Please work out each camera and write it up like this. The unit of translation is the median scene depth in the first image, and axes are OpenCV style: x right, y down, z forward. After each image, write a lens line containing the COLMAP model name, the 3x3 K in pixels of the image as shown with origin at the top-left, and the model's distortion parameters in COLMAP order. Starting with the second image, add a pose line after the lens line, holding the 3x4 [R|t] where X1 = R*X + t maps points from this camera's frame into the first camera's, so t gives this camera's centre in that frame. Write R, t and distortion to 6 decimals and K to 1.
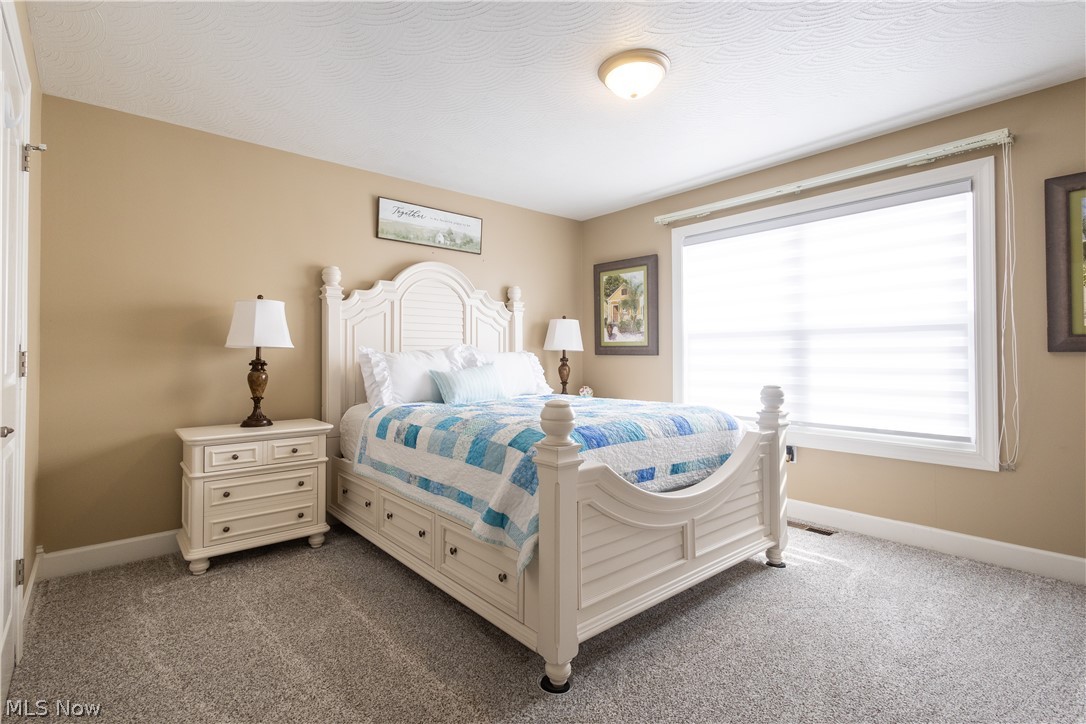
lens RADIAL K [[500.9, 0, 539.2], [0, 500.9, 369.0], [0, 0, 1]] dist [0.020254, 0.000036]
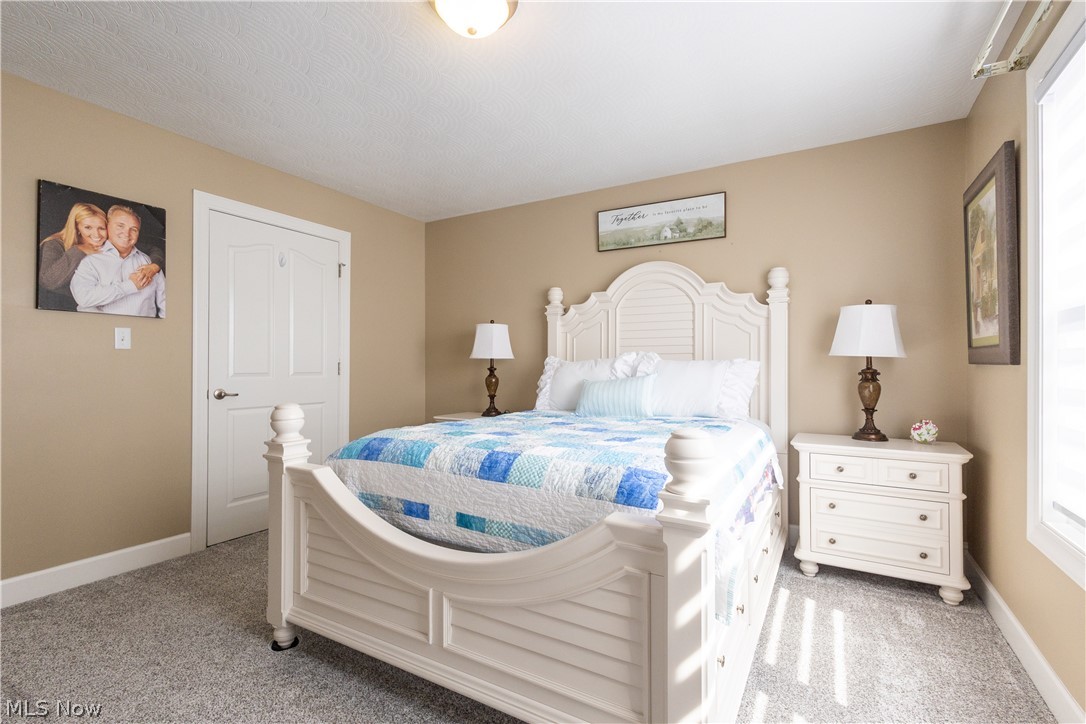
lens RADIAL K [[518.4, 0, 543.0], [0, 518.4, 362.0], [0, 0, 1]] dist [0.002040, 0.000618]
pose [[0.331066, -0.002747, -0.943603, 0.648107], [-0.026683, 0.999569, -0.012271, -0.016244], [0.943230, 0.029240, 0.330850, 0.540172]]
